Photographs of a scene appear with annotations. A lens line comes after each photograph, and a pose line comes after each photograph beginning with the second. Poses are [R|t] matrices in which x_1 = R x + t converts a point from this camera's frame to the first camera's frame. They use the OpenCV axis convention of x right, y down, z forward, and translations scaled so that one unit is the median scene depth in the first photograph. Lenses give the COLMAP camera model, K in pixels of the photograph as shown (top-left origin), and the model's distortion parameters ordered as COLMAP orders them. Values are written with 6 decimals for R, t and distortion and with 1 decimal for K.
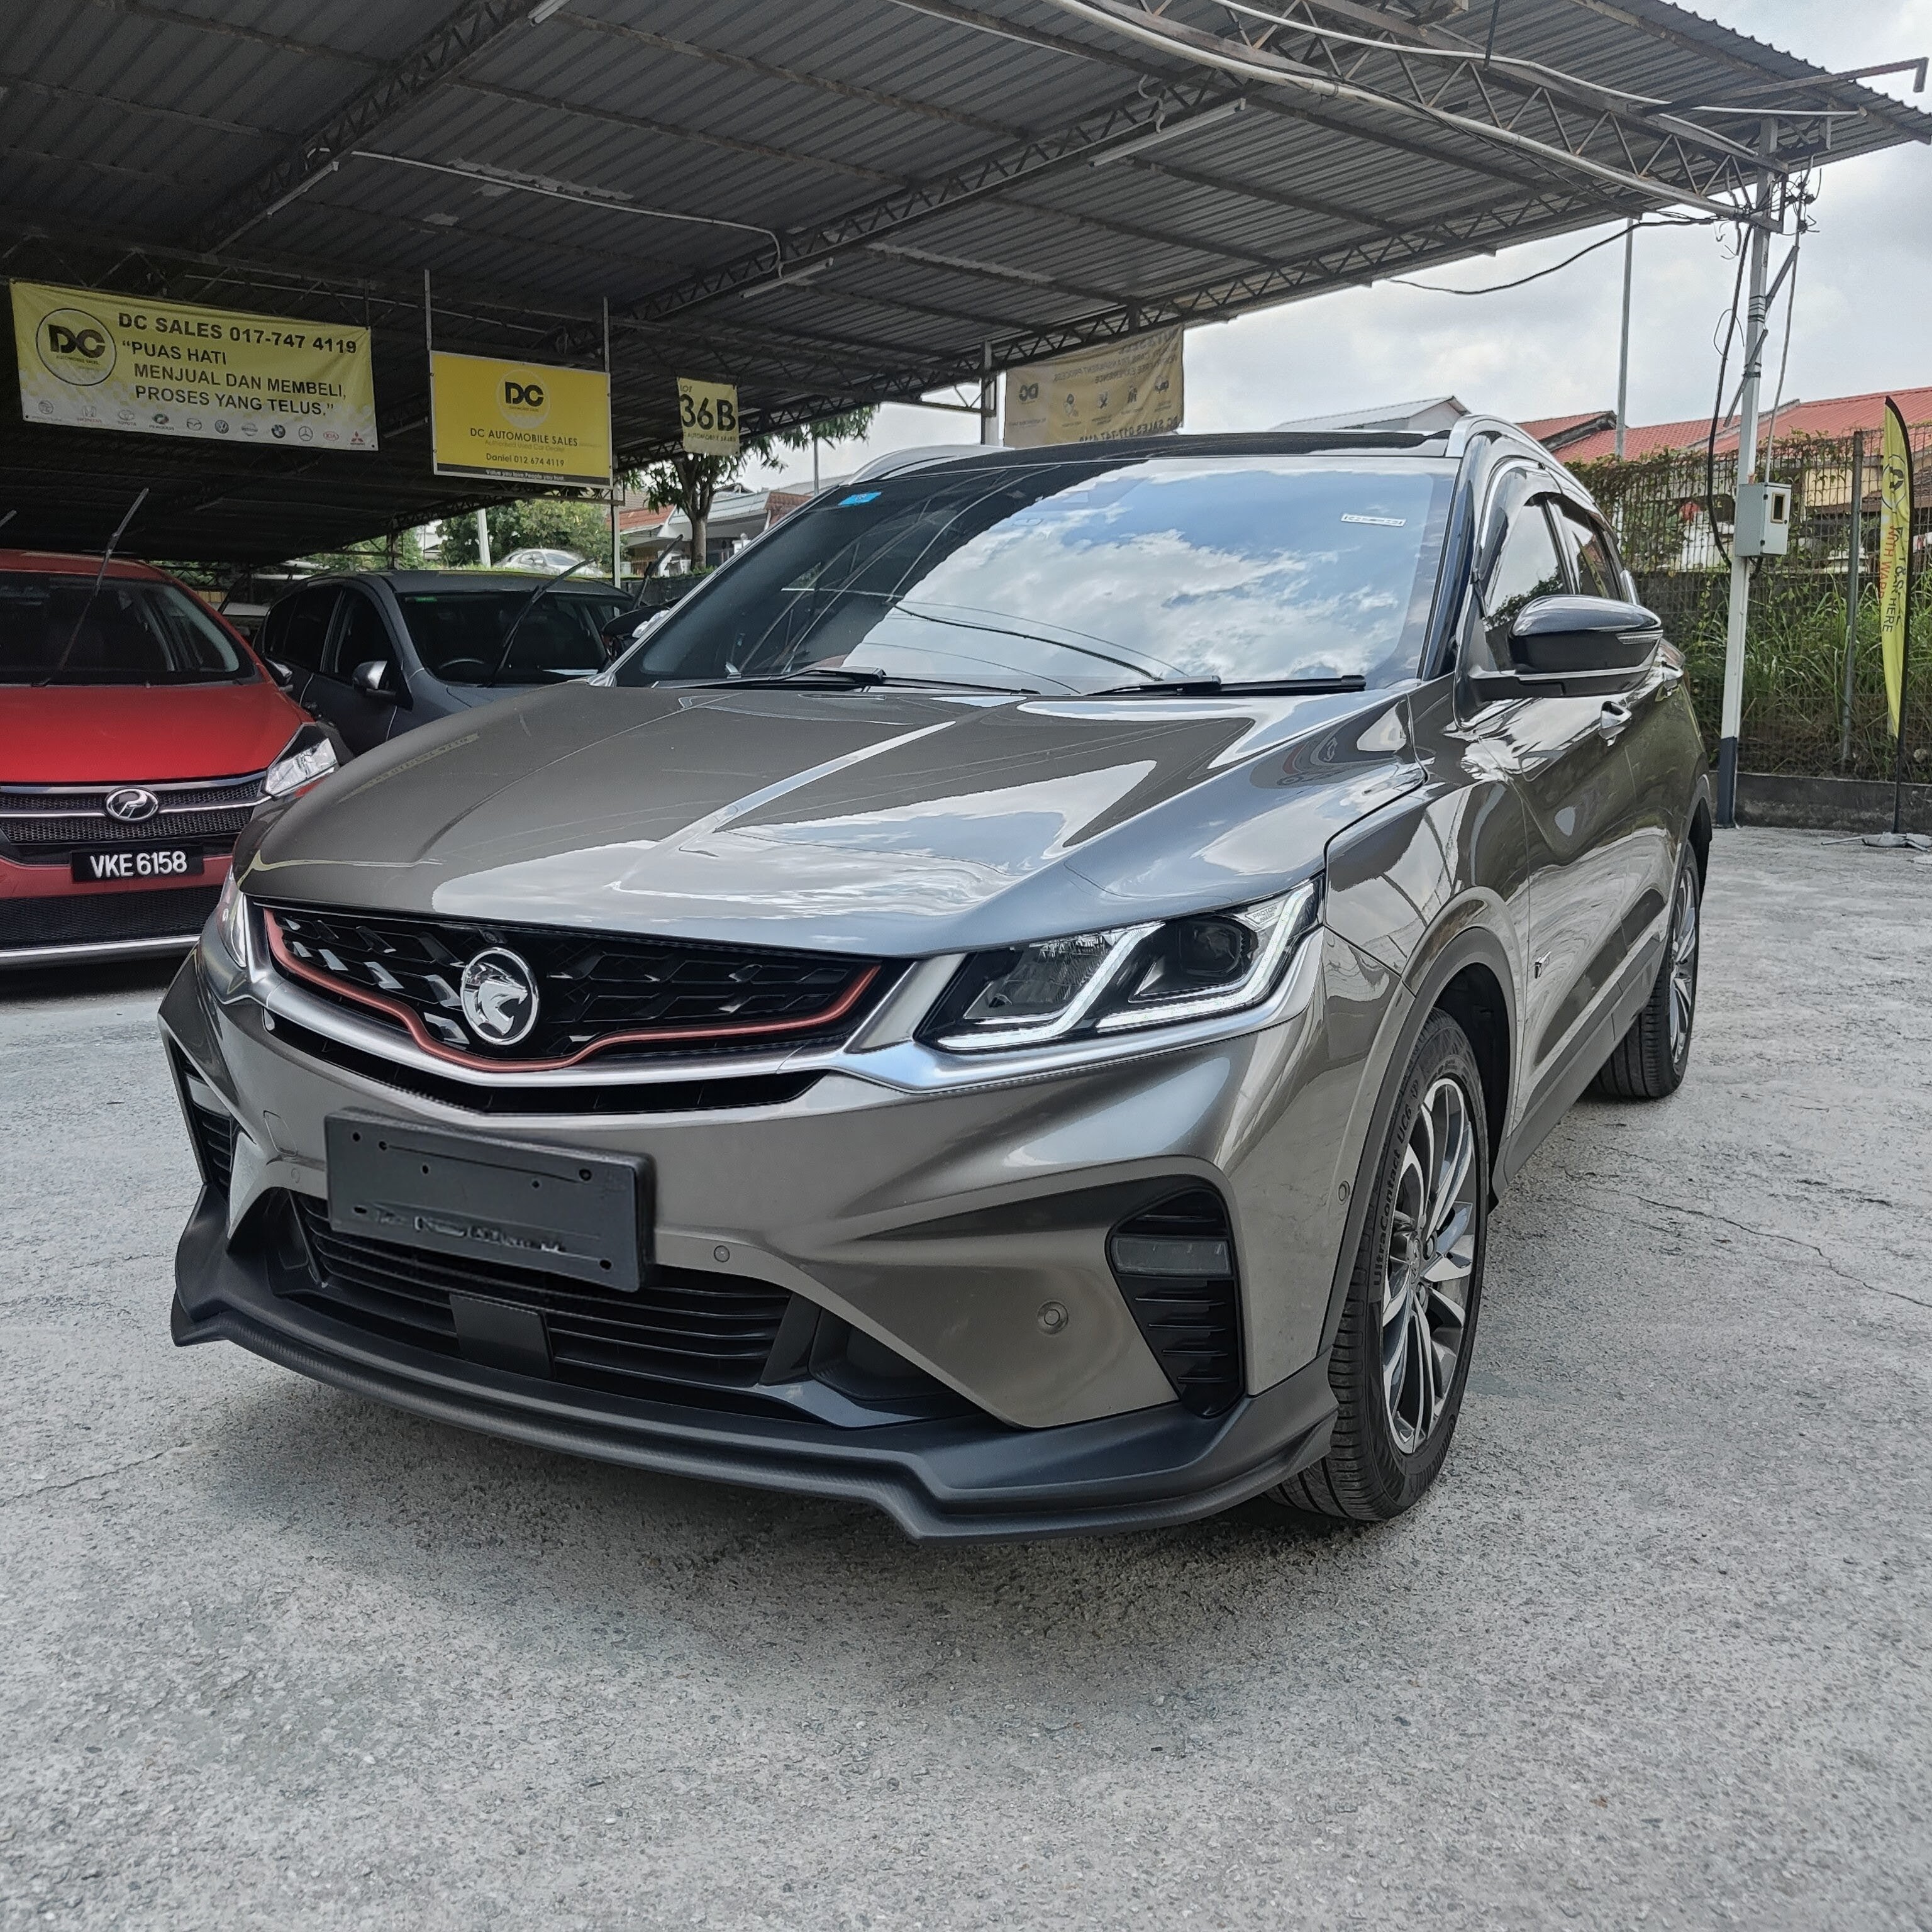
lens RADIAL K [[1794.9, 0, 957.0], [0, 1794.9, 961.4], [0, 0, 1]] dist [0.003625, 0.012973]
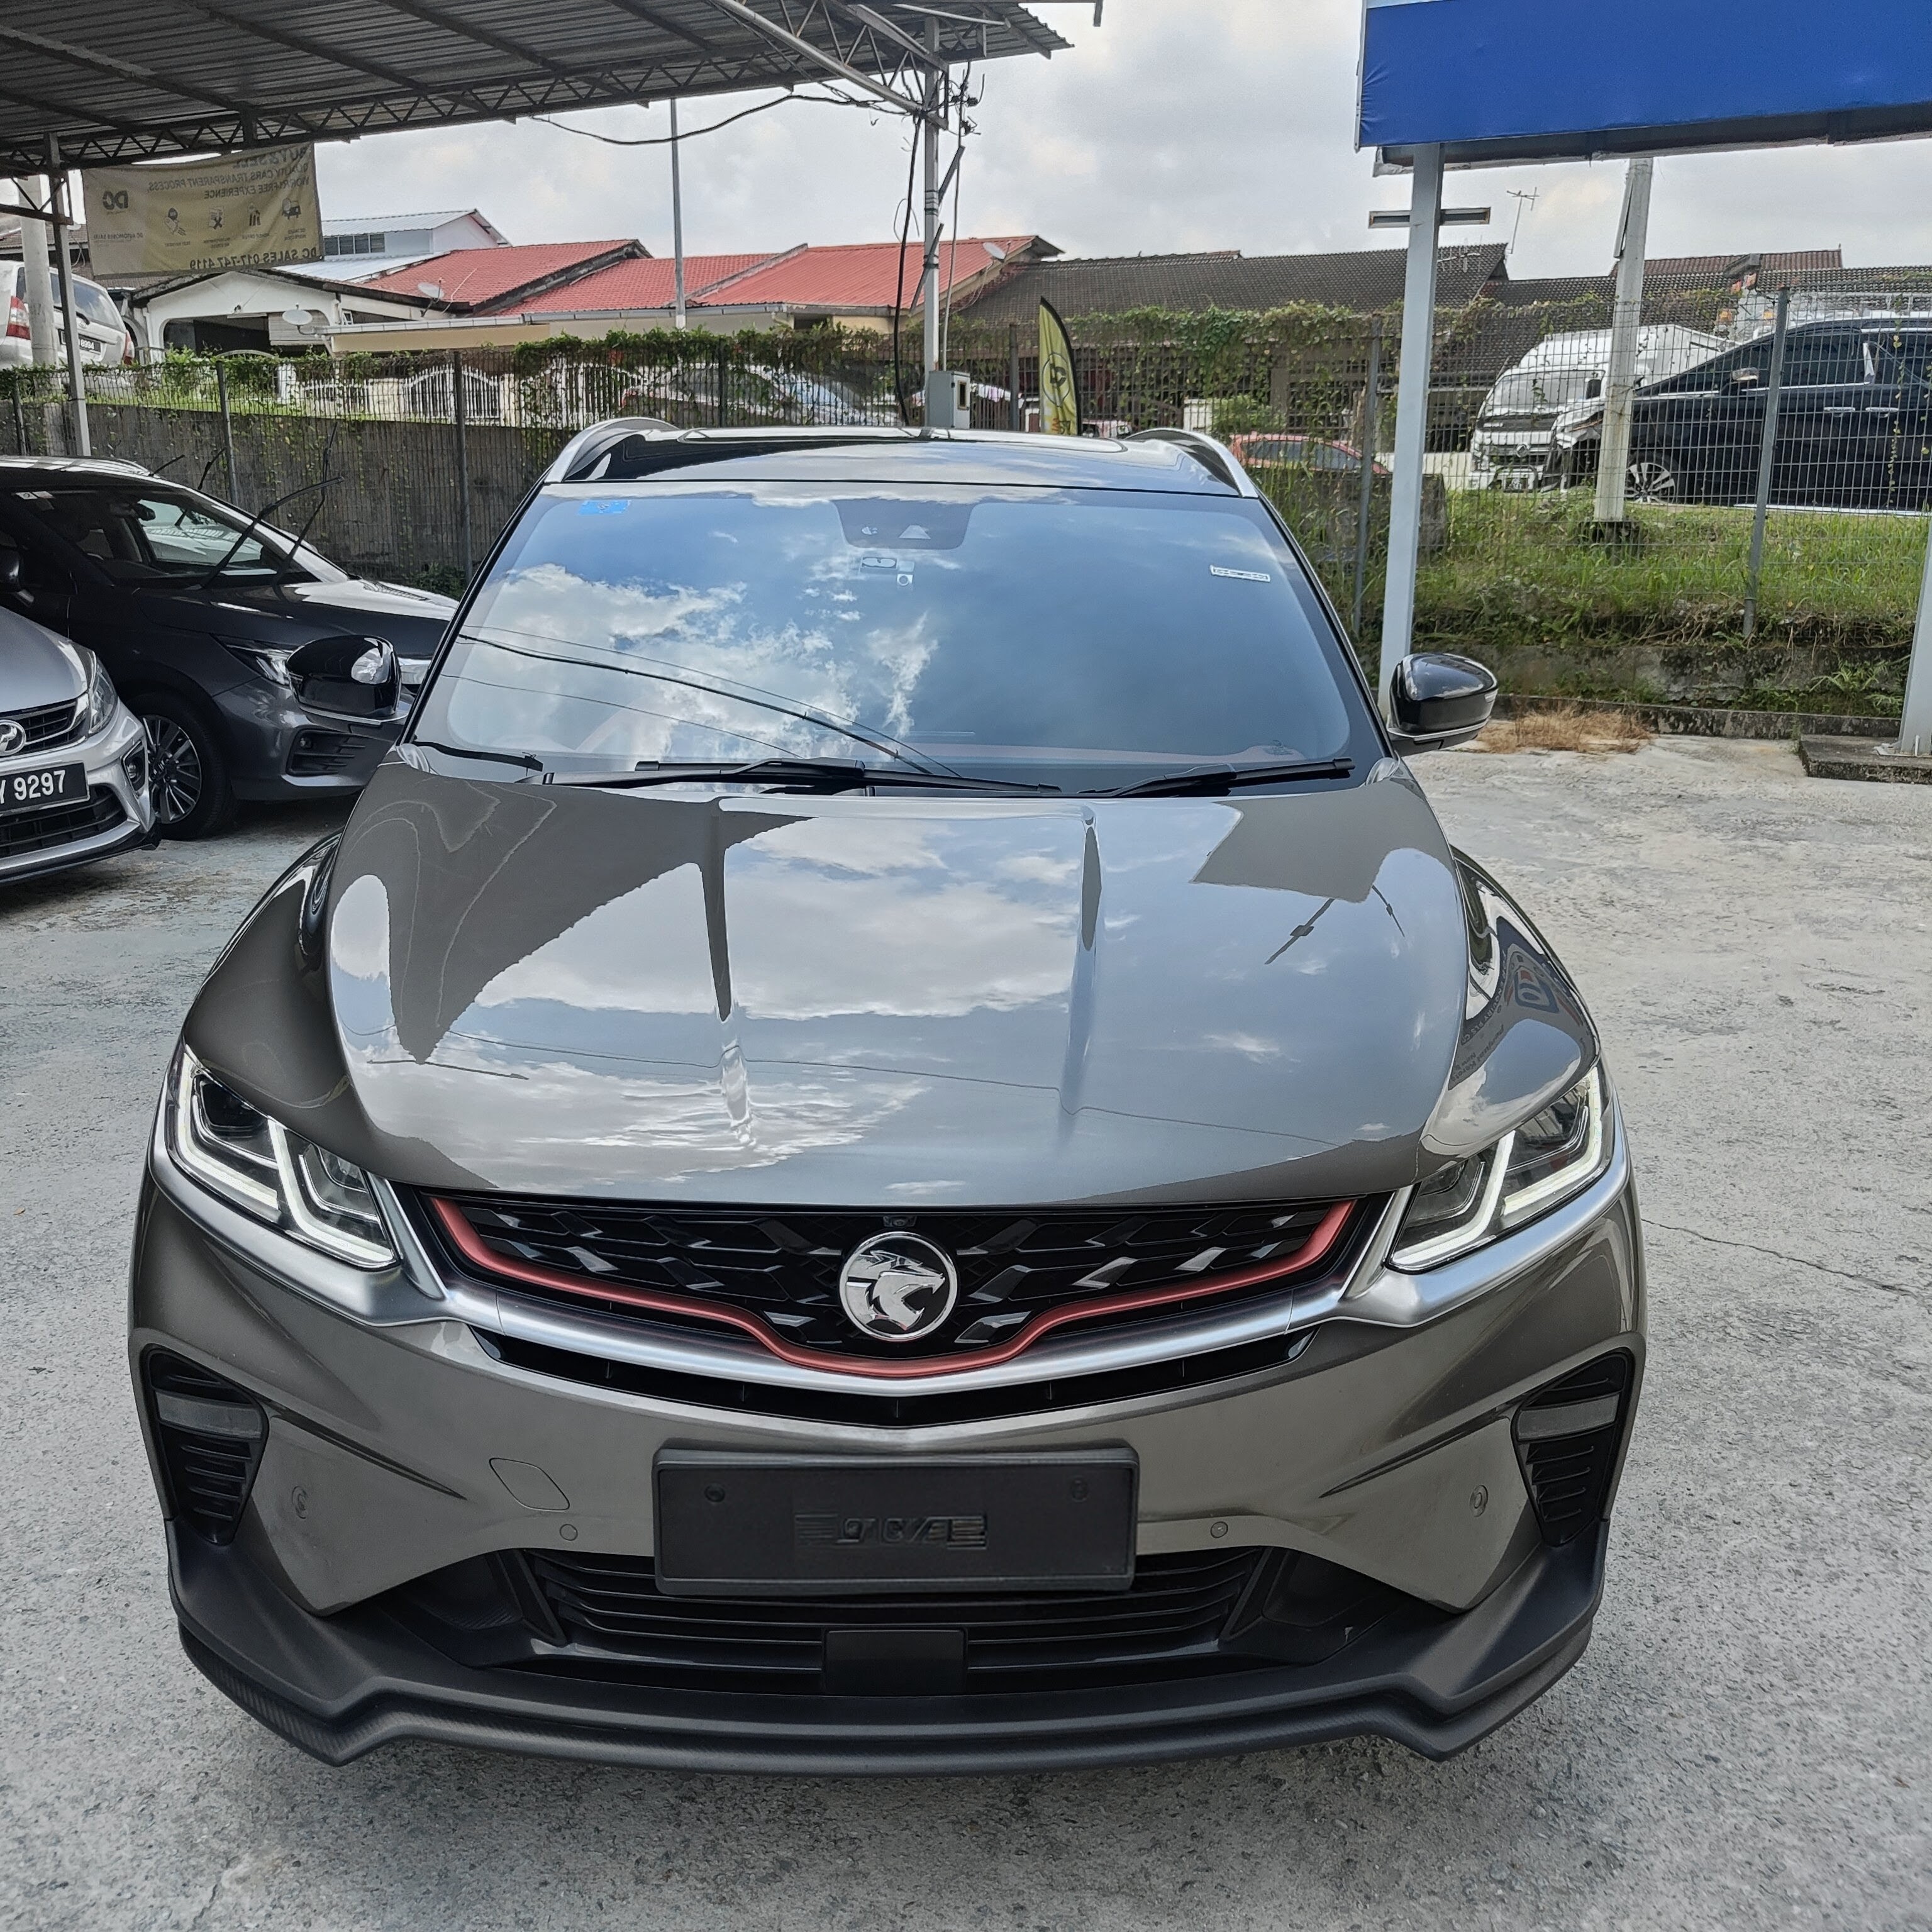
lens RADIAL K [[1794.9, 0, 957.0], [0, 1794.9, 961.4], [0, 0, 1]] dist [0.003625, 0.012973]
pose [[0.870597, -0.114767, 0.478423, -0.083682], [0.069408, 0.991337, 0.111505, -0.030433], [-0.487076, -0.063870, 0.871021, 0.035369]]
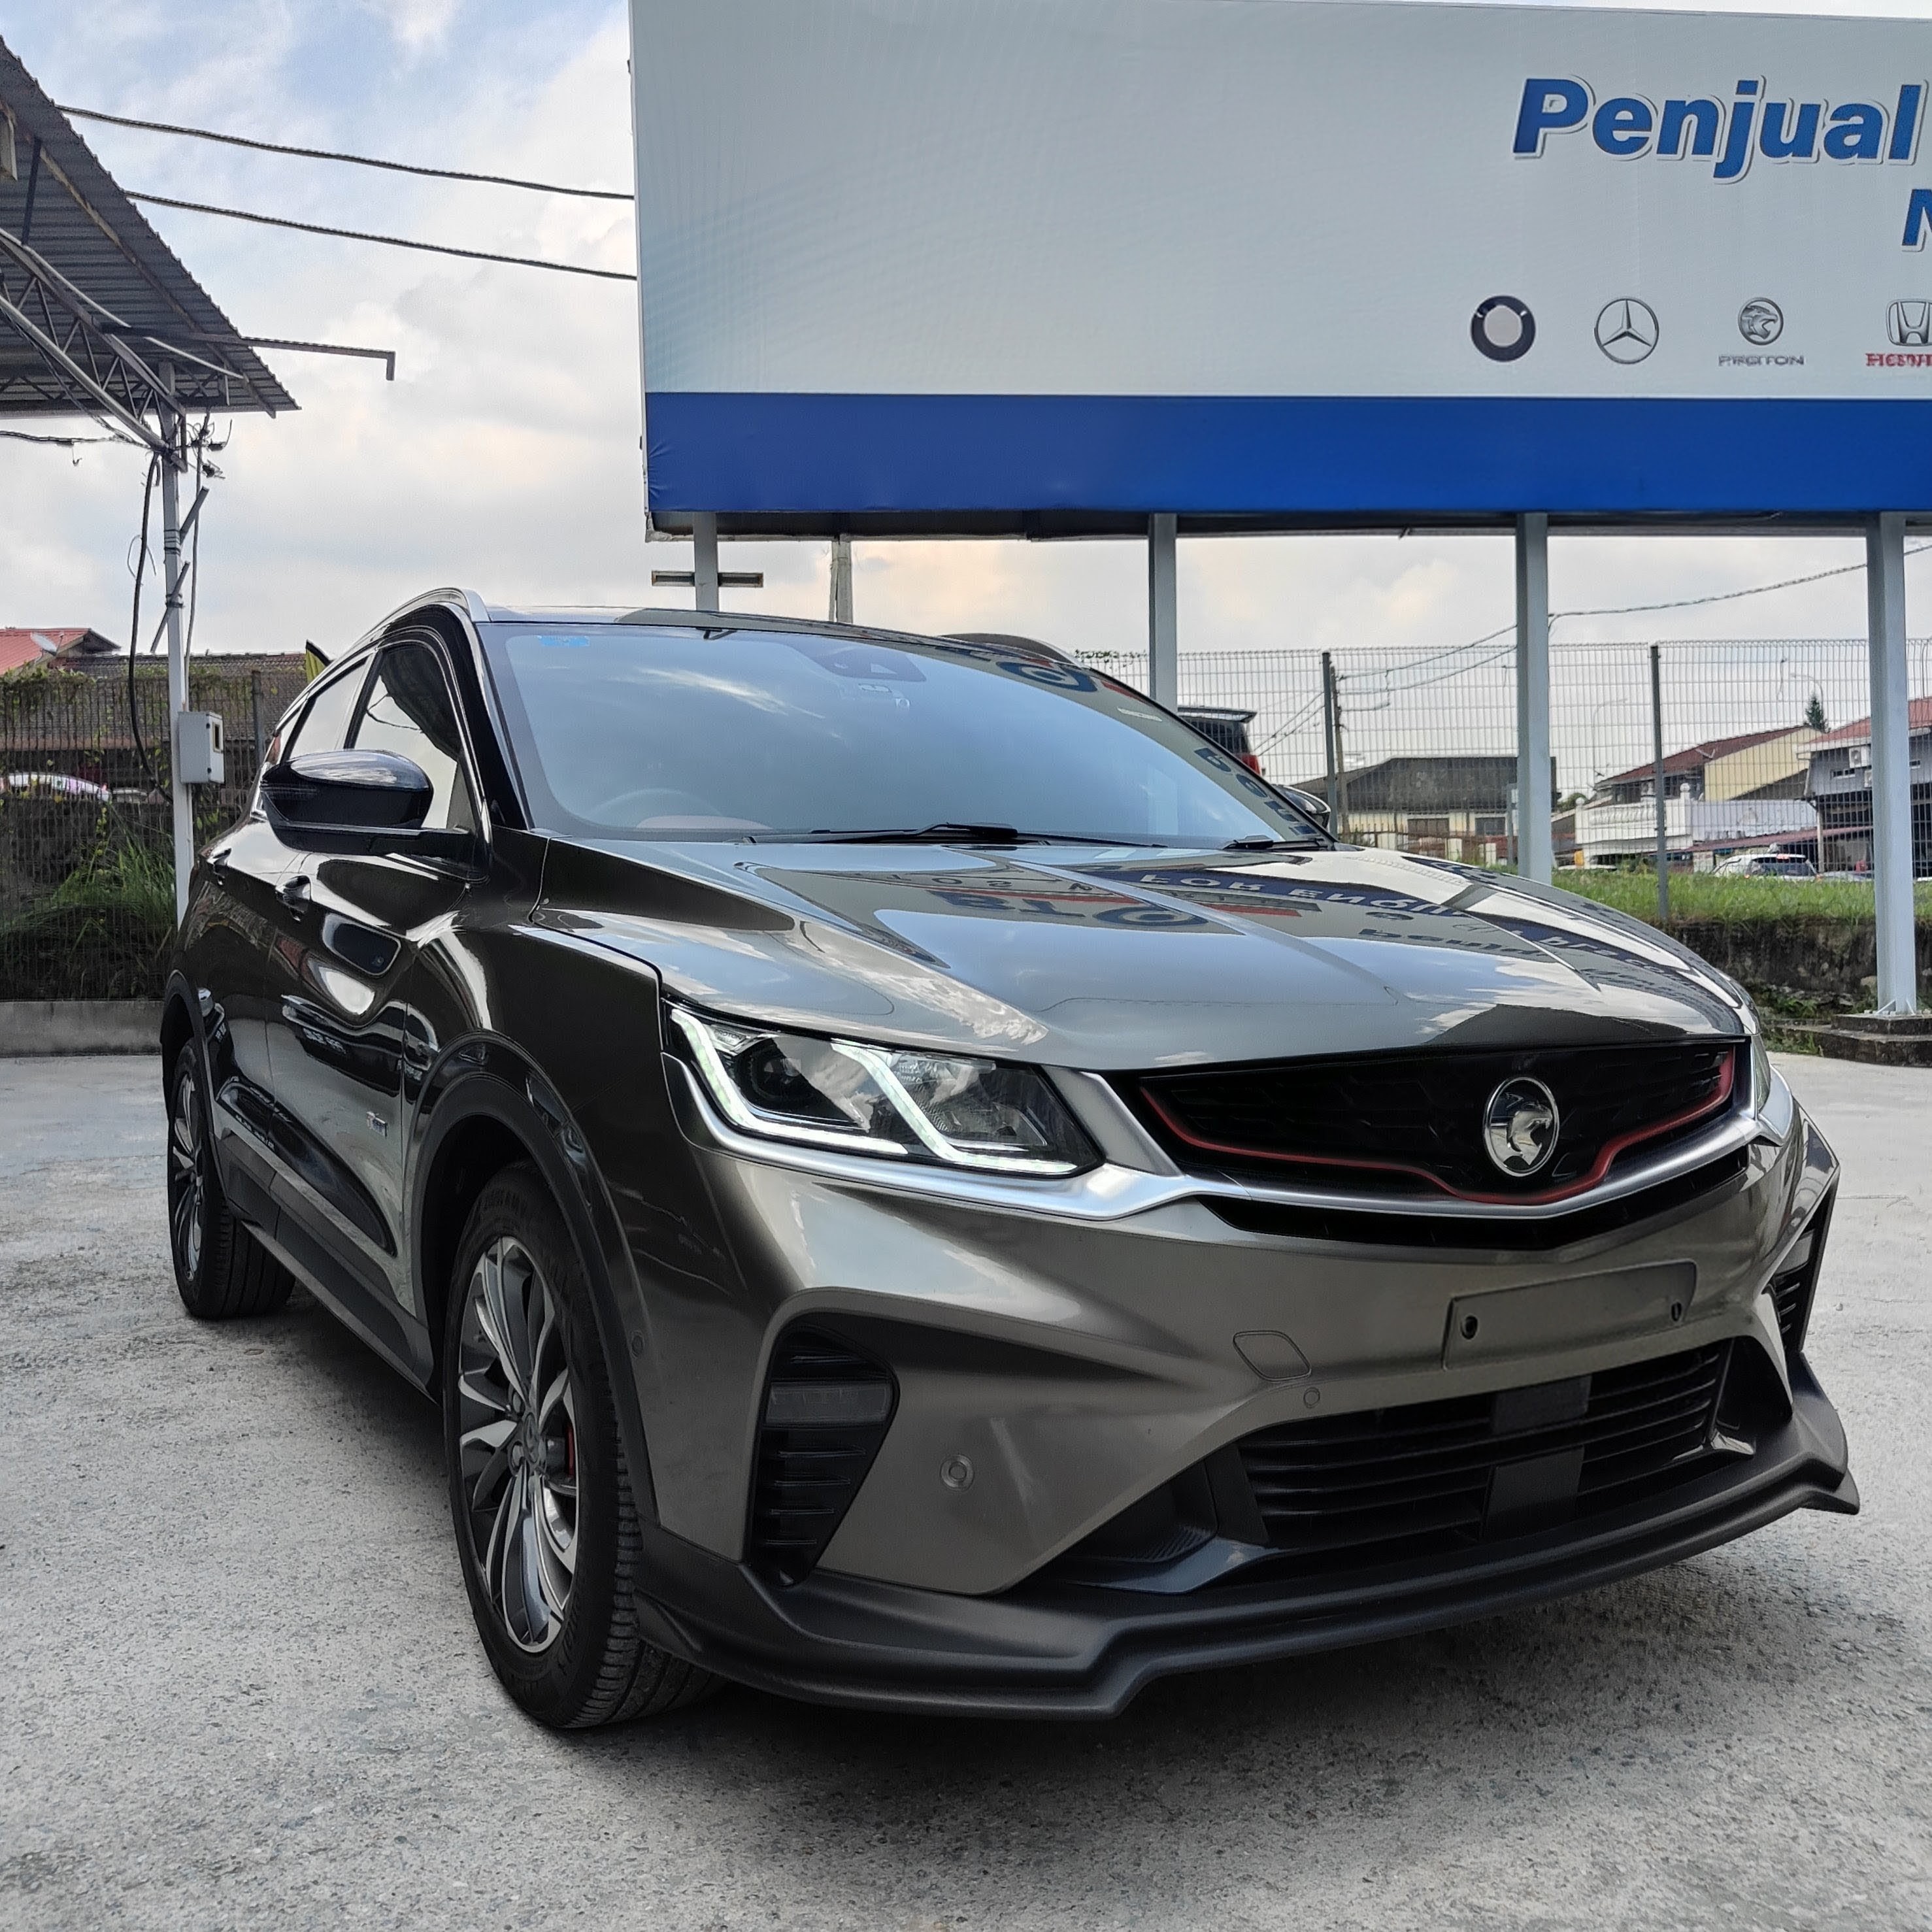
lens RADIAL K [[1854.6, 0, 989.9], [0, 1854.6, 963.5], [0, 0, 1]] dist [-0.001974, 0.017617]
pose [[0.526703, -0.038690, 0.849169, -0.168363], [0.153101, 0.986945, -0.049994, -0.008188], [-0.836149, 0.156341, 0.525750, 0.095317]]
